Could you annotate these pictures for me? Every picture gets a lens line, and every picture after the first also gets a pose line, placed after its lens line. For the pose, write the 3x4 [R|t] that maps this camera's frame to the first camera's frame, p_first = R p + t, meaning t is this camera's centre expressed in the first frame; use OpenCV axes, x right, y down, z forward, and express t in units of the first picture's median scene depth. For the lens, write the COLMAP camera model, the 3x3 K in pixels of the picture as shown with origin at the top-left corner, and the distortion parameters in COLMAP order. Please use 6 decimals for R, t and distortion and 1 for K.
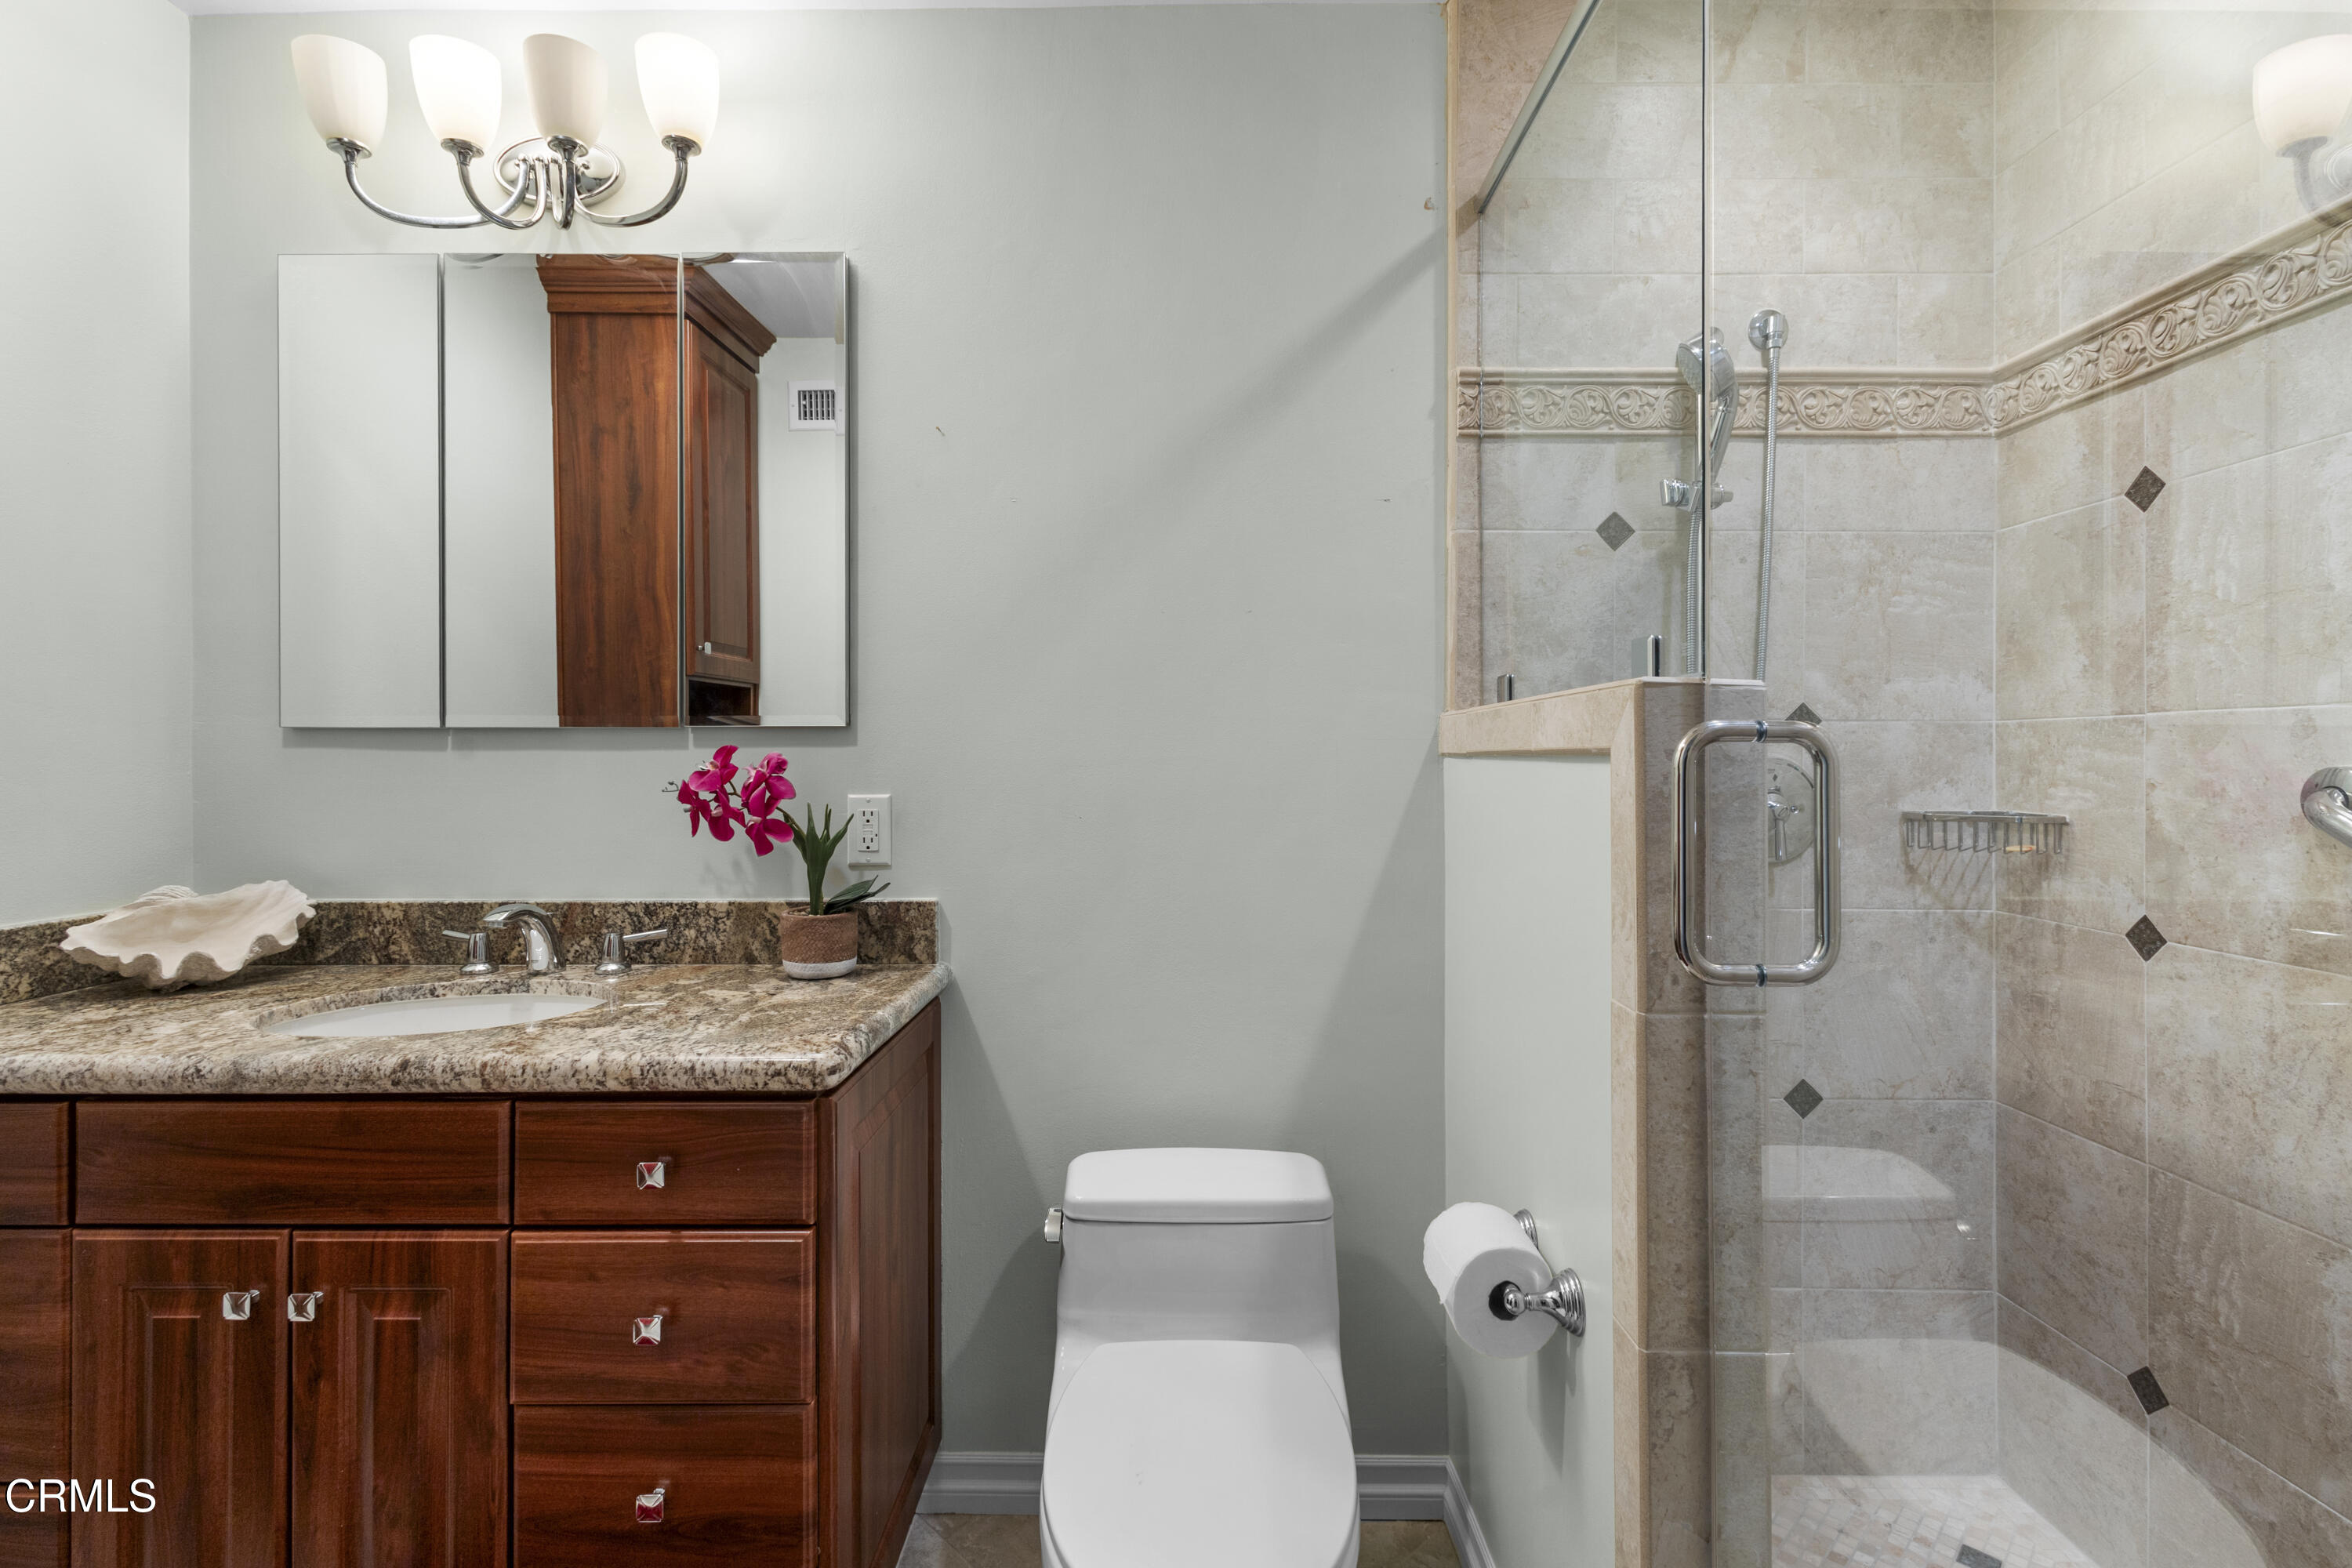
lens RADIAL K [[1085.7, 0, 1173.8], [0, 1085.7, 772.8], [0, 0, 1]] dist [0.011166, -0.000863]
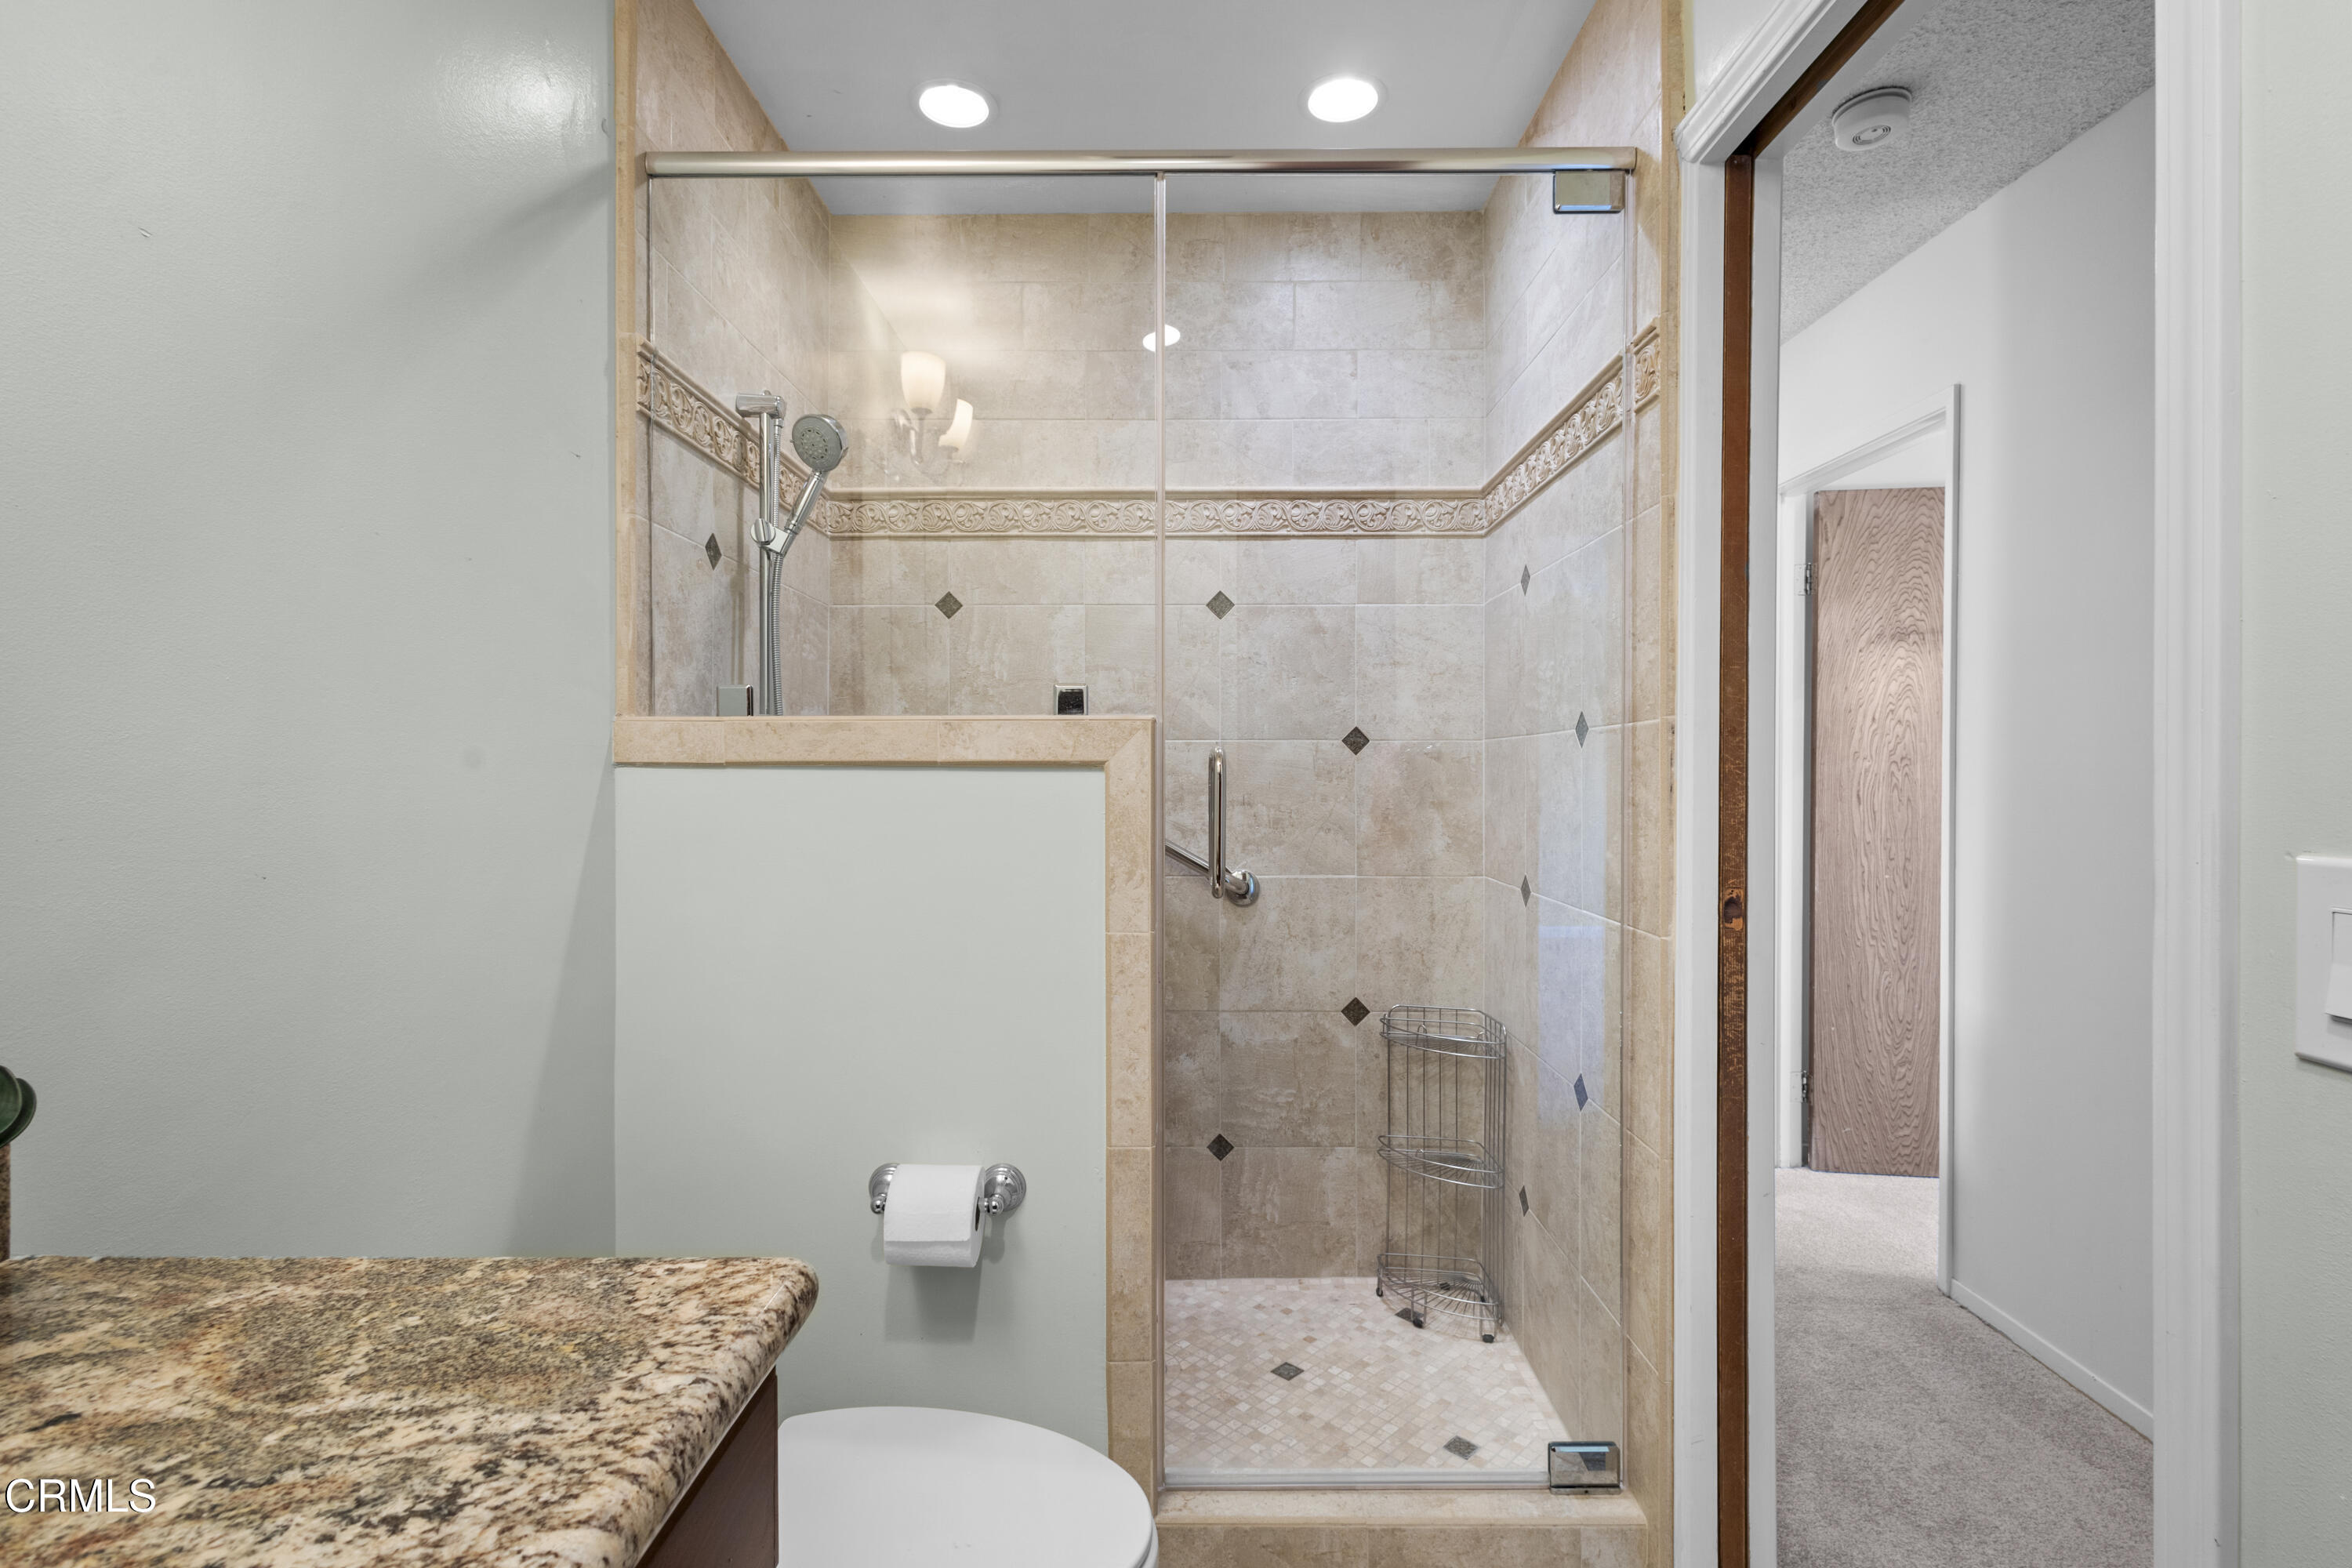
lens RADIAL K [[1085.7, 0, 1174.3], [0, 1085.7, 771.5], [0, 0, 1]] dist [0.011166, -0.000863]
pose [[0.017163, -0.003073, 0.999848, -0.638405], [0.013659, 0.999903, 0.002839, -0.006990], [-0.999759, 0.013608, 0.017203, 0.542671]]
